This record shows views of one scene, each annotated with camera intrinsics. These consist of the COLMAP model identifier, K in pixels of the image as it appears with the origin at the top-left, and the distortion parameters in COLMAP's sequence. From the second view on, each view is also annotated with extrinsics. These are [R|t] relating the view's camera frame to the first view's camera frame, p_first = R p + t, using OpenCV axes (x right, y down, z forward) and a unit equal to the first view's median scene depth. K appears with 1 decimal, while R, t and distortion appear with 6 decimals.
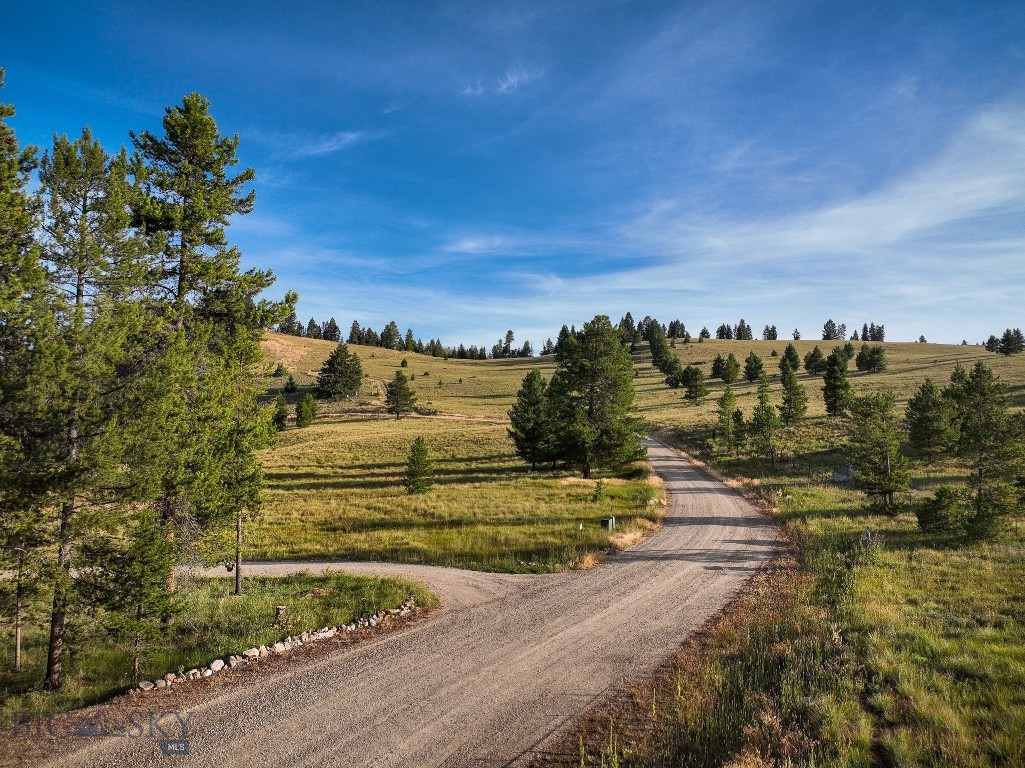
lens RADIAL K [[714.5, 0, 516.5], [0, 714.5, 386.5], [0, 0, 1]] dist [0.000941, 0.011358]
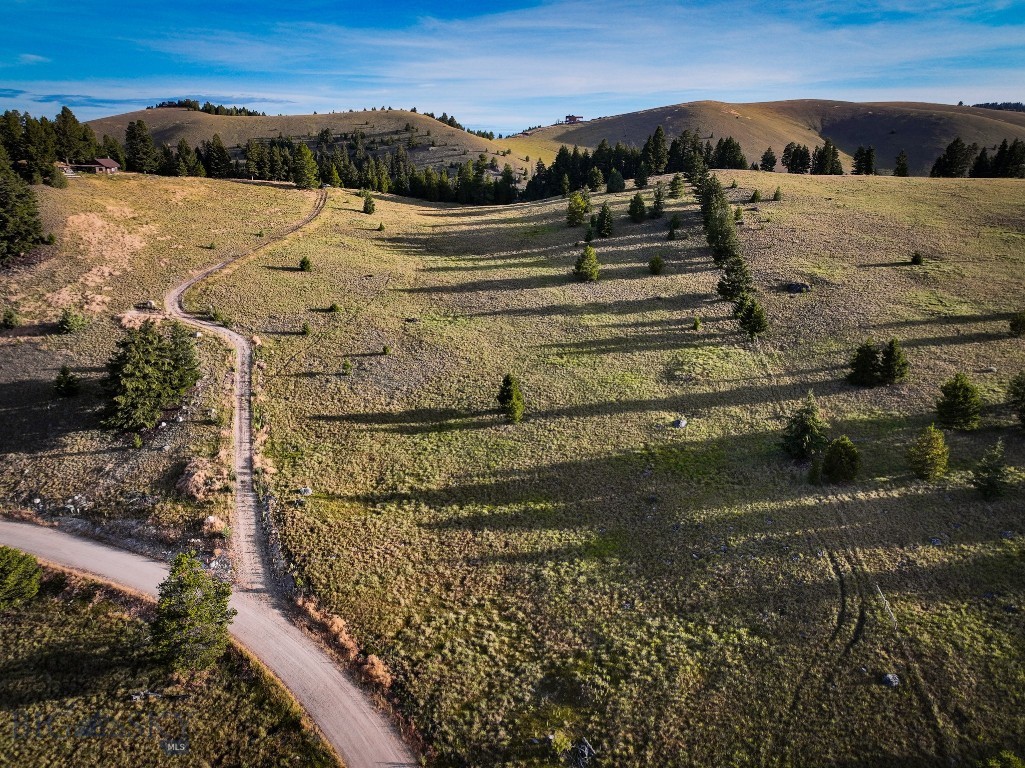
lens RADIAL K [[714.5, 0, 508.3], [0, 714.5, 383.7], [0, 0, 1]] dist [0.000941, 0.011358]
pose [[0.999955, -0.000981, 0.009409, 0.008807], [-0.002437, 0.934320, 0.356427, -0.118470], [-0.009141, -0.356434, 0.934276, 0.296019]]
